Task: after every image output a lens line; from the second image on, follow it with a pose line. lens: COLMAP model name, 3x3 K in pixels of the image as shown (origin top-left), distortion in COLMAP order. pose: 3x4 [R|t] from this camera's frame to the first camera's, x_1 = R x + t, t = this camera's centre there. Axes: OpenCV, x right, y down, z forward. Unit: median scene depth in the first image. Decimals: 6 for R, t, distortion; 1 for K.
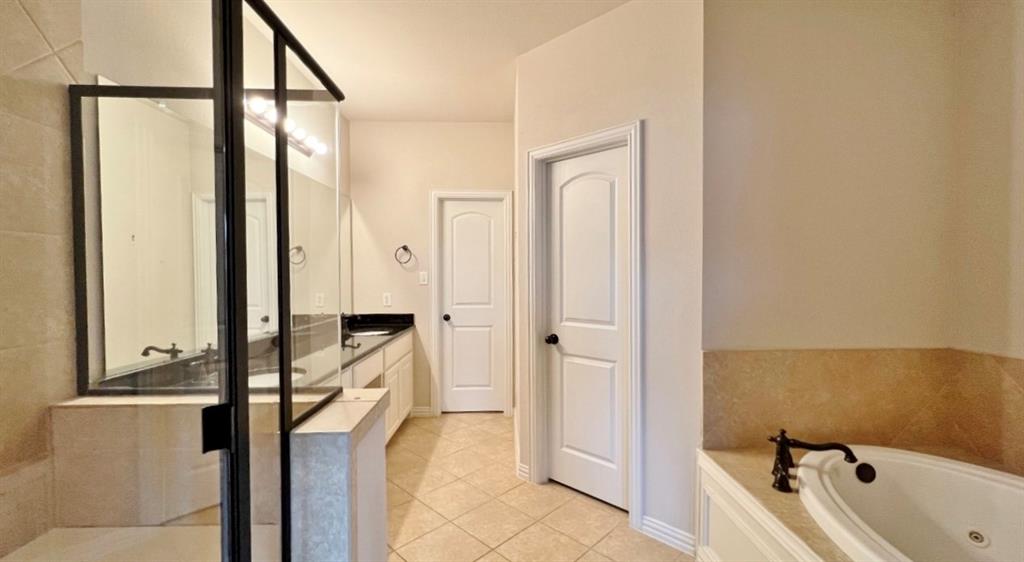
lens RADIAL K [[414.8, 0, 512.2], [0, 414.8, 283.1], [0, 0, 1]] dist [-0.000902, 0.000096]
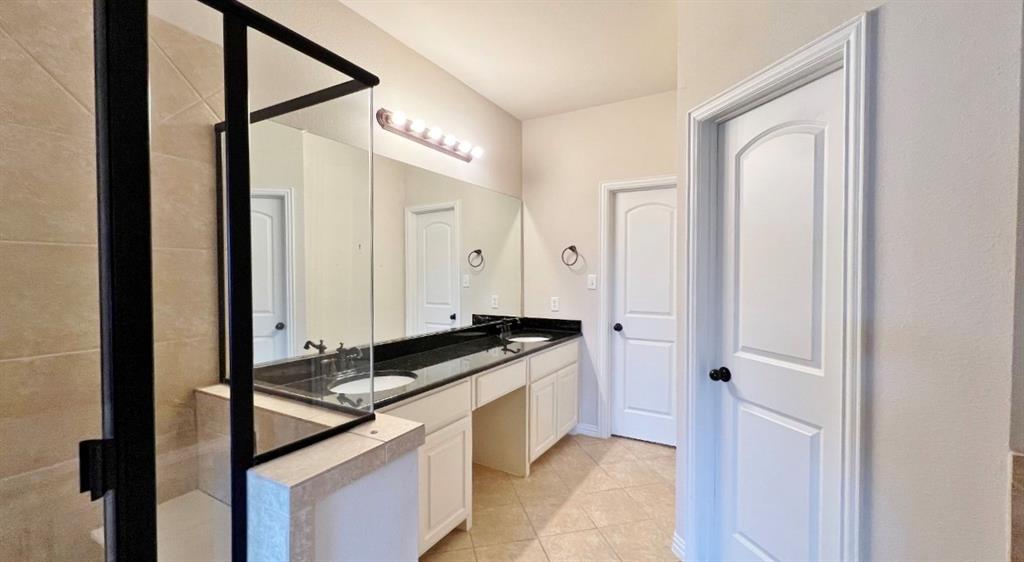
lens RADIAL K [[414.8, 0, 512.2], [0, 414.8, 283.1], [0, 0, 1]] dist [-0.000902, 0.000096]
pose [[0.854405, 0.015283, -0.519383, 0.133876], [-0.013742, 0.999882, 0.006815, -0.016146], [0.519426, 0.001315, 0.854514, 0.186119]]
